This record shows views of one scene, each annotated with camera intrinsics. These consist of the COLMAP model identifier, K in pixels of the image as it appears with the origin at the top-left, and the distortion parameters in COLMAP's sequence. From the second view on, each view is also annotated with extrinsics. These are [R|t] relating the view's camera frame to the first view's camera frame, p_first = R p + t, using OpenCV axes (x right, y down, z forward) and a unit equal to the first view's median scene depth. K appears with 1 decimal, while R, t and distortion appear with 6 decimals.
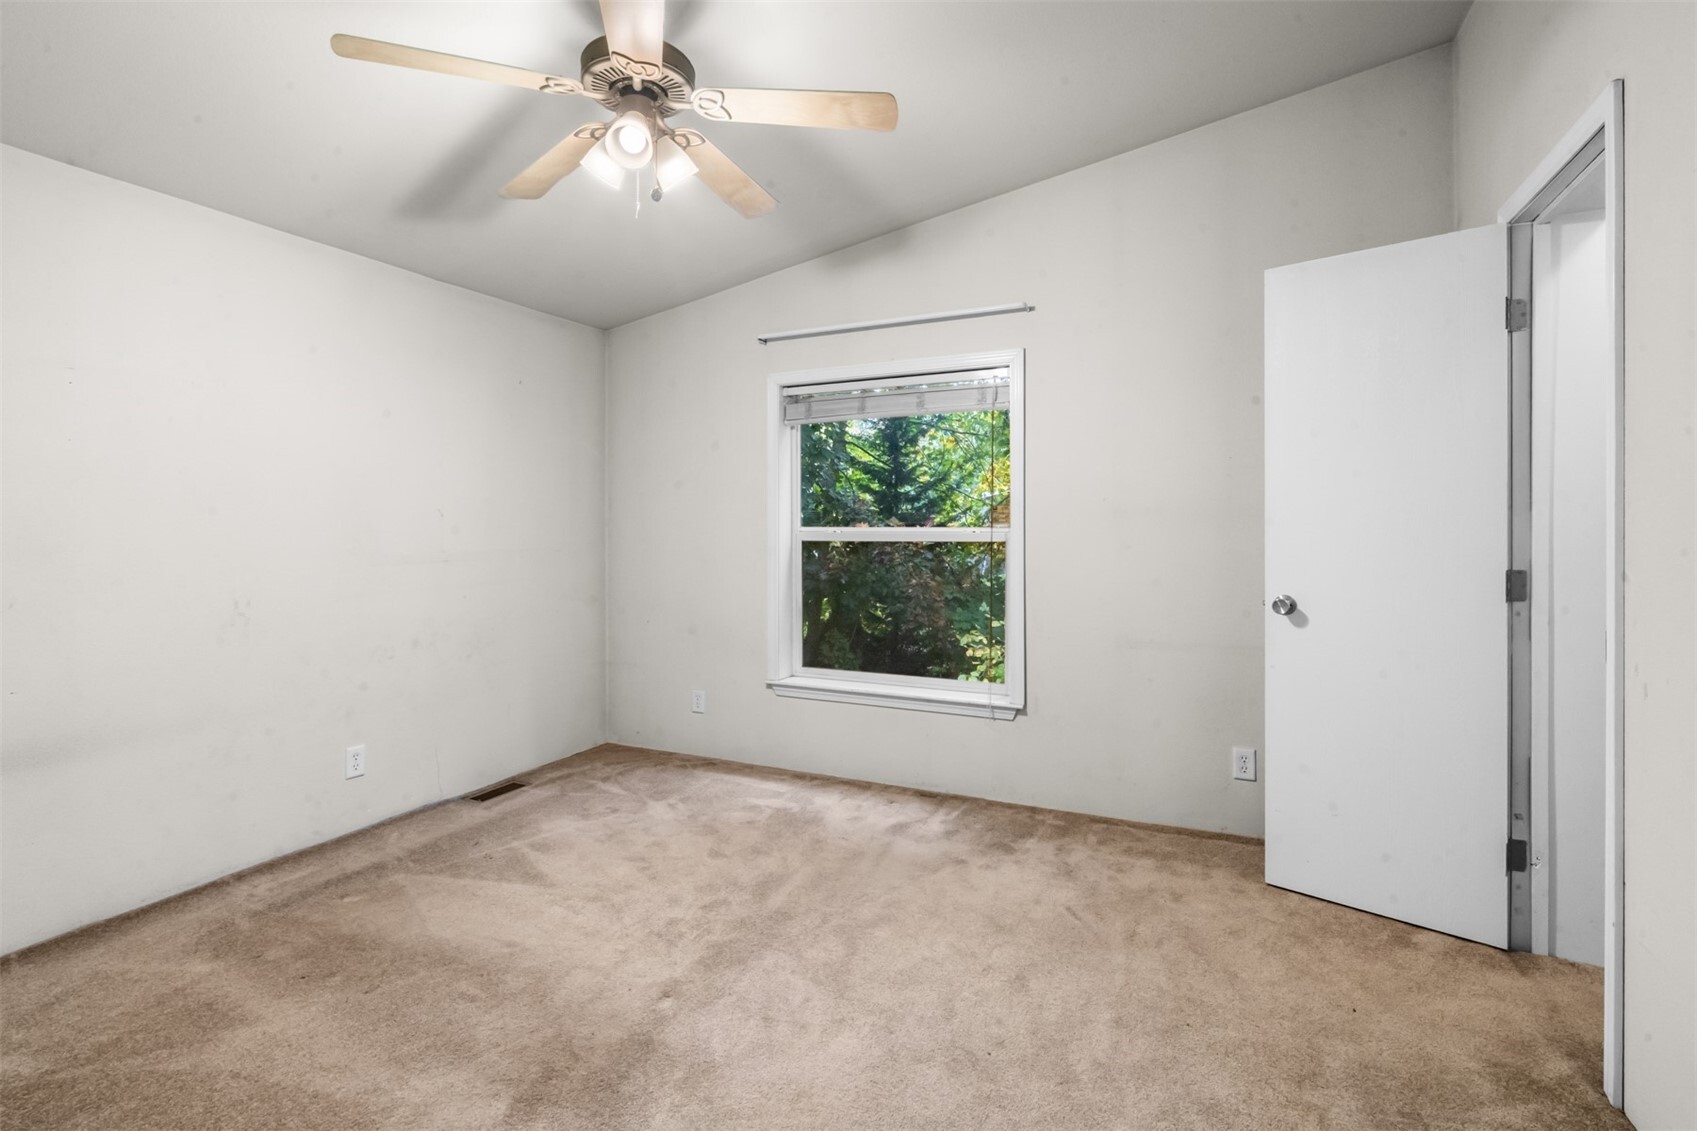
lens RADIAL K [[770.6, 0, 841.3], [0, 770.6, 555.6], [0, 0, 1]] dist [-0.003493, 0.000292]
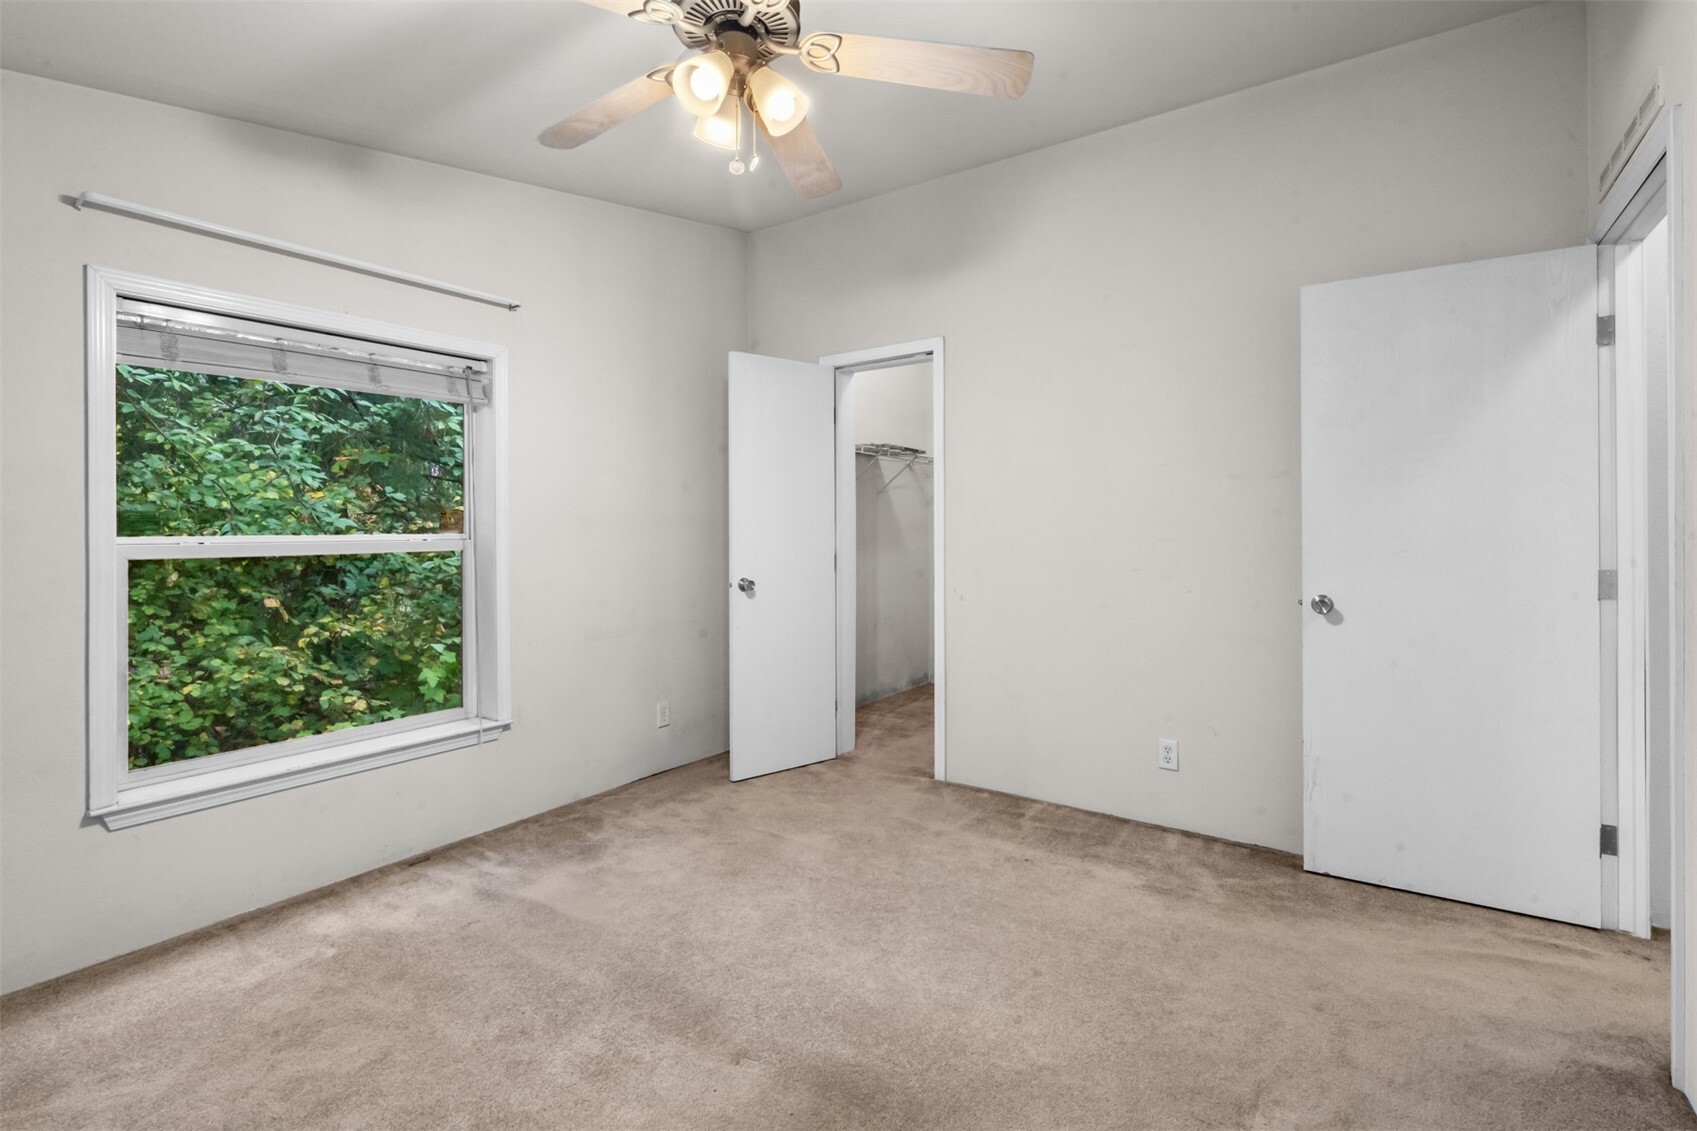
lens RADIAL K [[789.8, 0, 837.0], [0, 789.8, 532.7], [0, 0, 1]] dist [-0.001207, -0.000052]
pose [[0.172121, -0.008580, 0.985038, -0.734632], [0.039705, 0.999210, 0.001765, -0.024729], [-0.984275, 0.038807, 0.172326, 0.469595]]
